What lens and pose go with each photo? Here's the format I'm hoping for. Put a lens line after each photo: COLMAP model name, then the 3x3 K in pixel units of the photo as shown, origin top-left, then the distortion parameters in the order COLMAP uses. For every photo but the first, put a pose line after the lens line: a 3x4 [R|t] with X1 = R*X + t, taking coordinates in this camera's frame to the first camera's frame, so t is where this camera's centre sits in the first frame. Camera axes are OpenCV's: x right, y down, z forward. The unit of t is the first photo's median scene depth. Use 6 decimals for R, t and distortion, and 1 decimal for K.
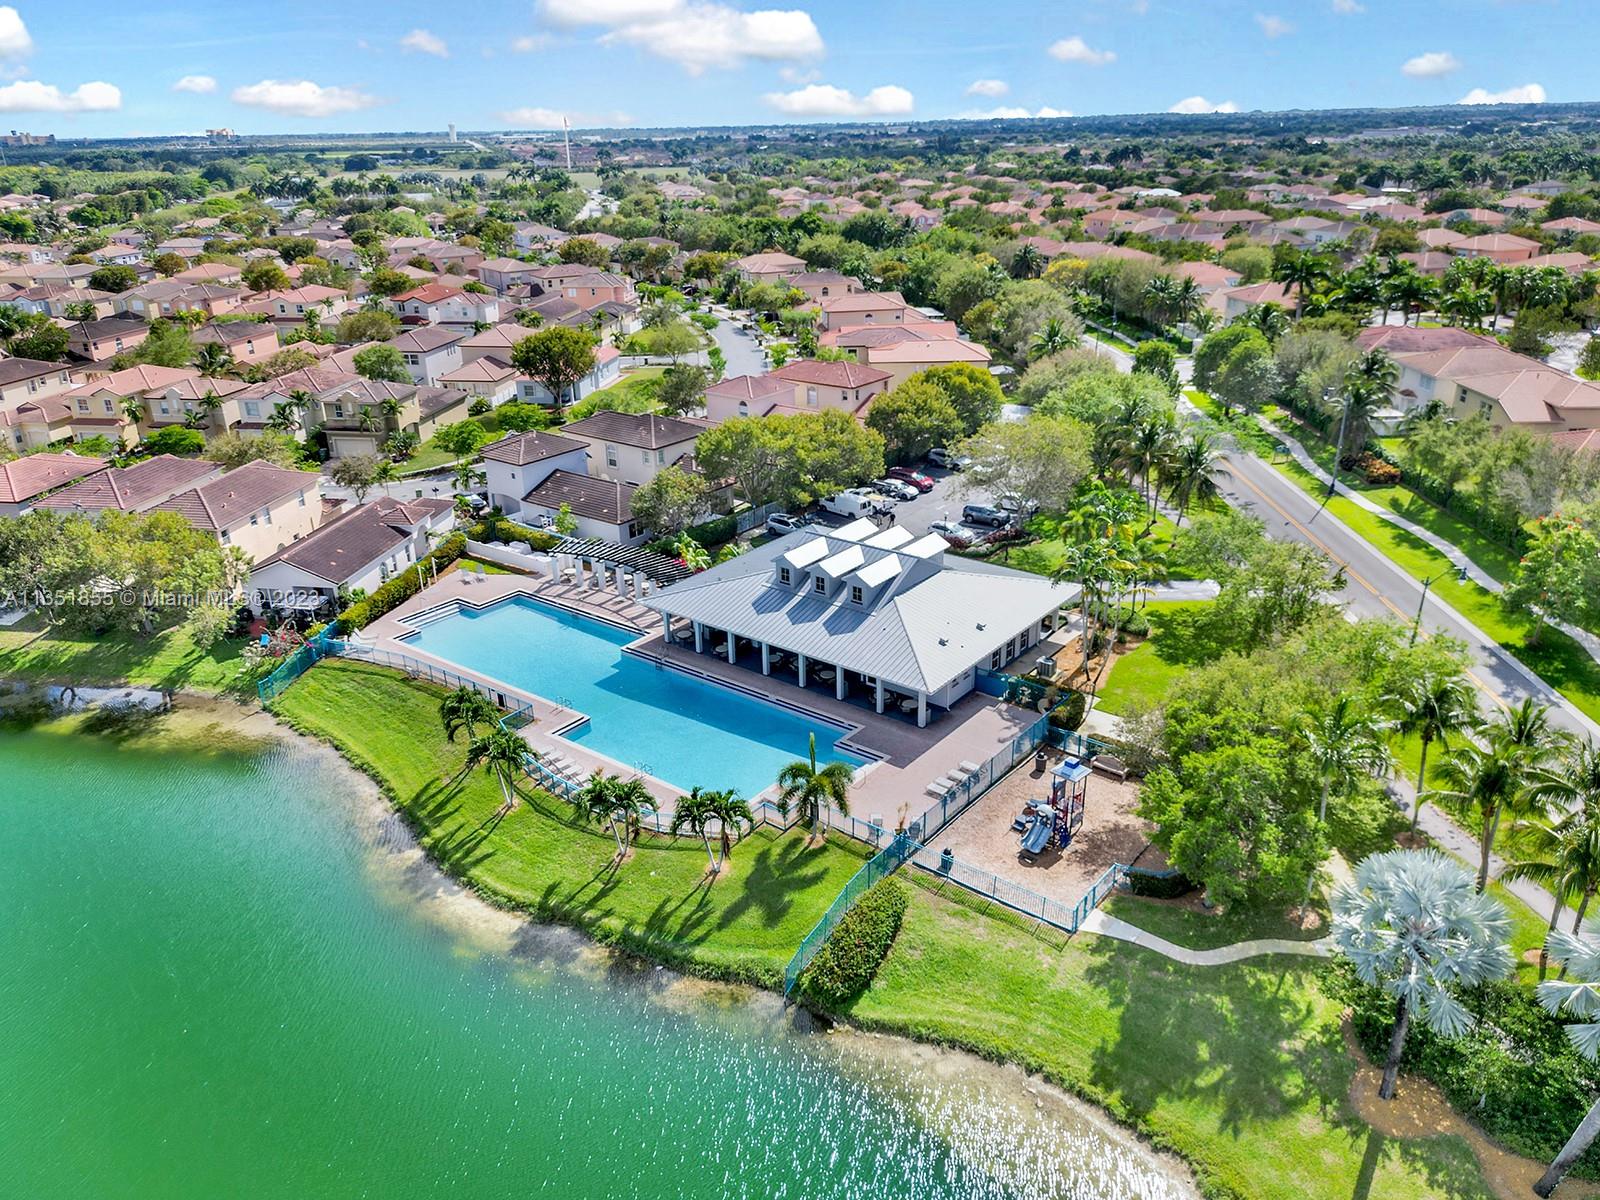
lens RADIAL K [[1140.3, 0, 800.0], [0, 1140.3, 600.0], [0, 0, 1]] dist [0.061247, -0.051553]
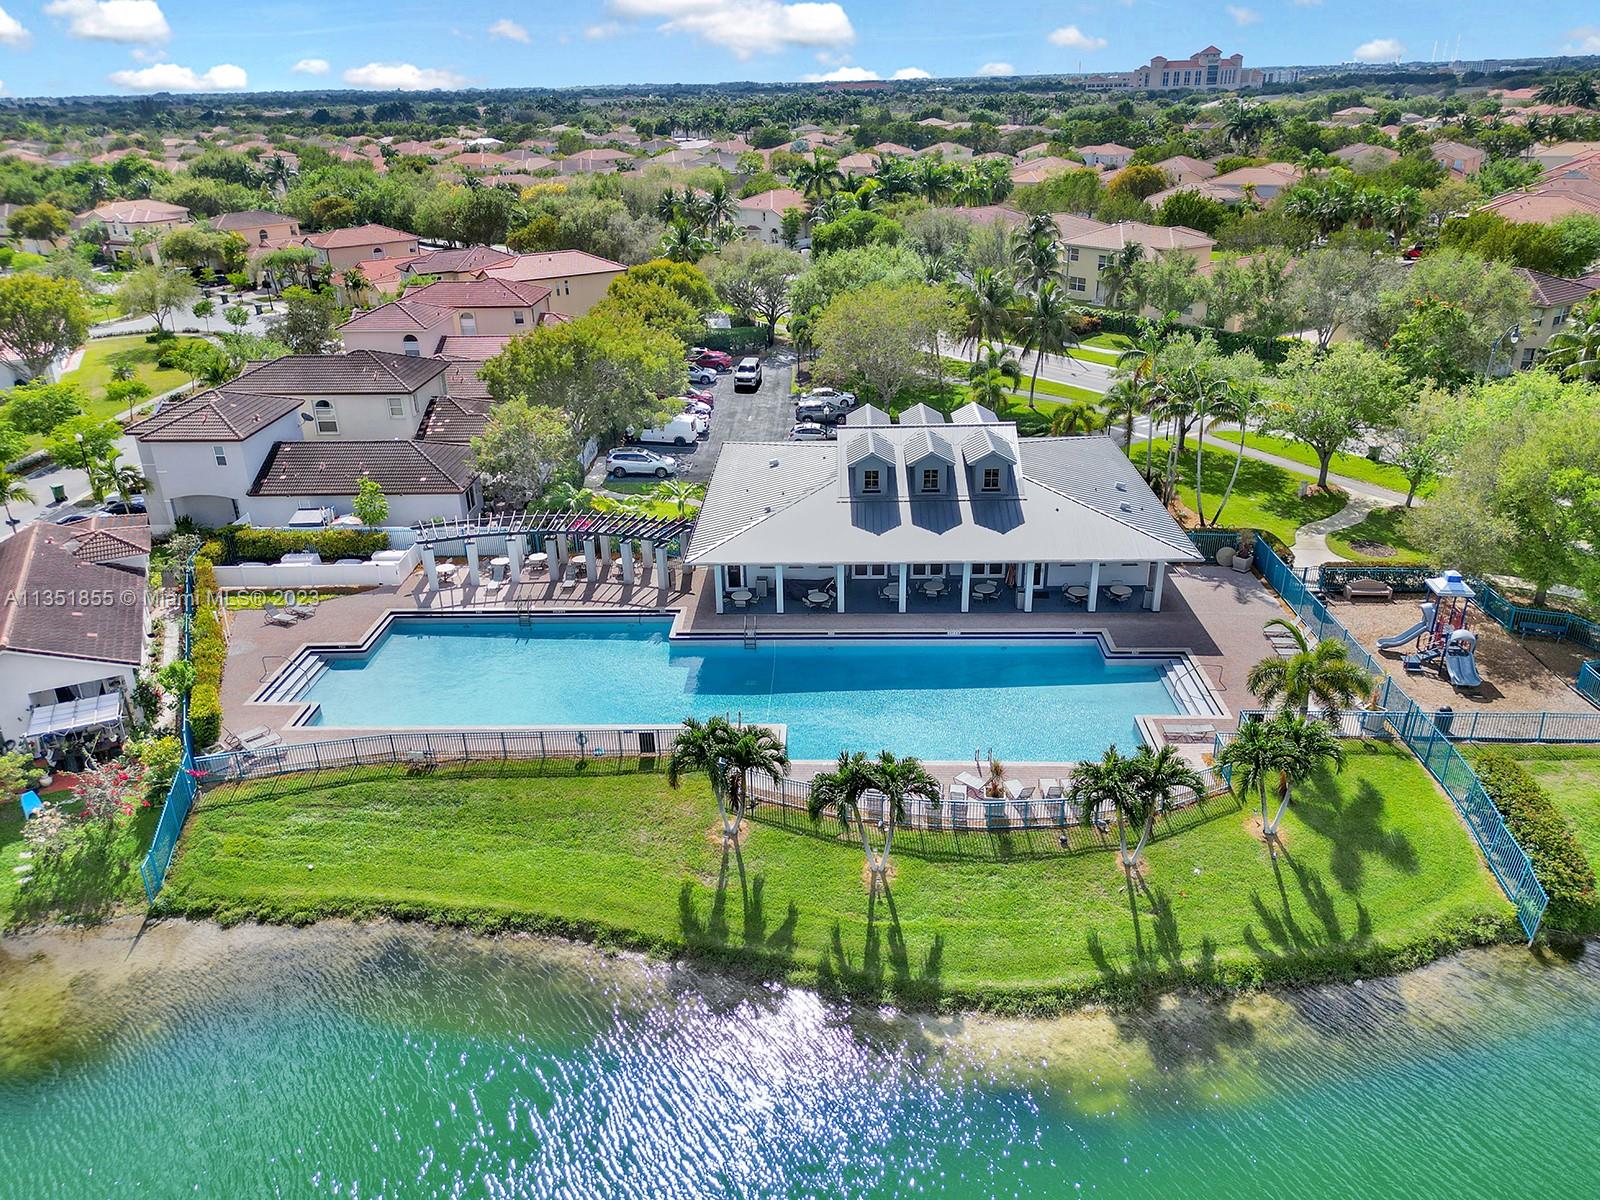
lens RADIAL K [[1140.3, 0, 800.0], [0, 1140.3, 600.0], [0, 0, 1]] dist [0.061247, -0.051553]
pose [[0.811336, -0.236866, 0.534442, -0.515000], [0.227620, 0.970086, 0.084396, -0.021639], [-0.538445, 0.053176, 0.840981, 0.437147]]
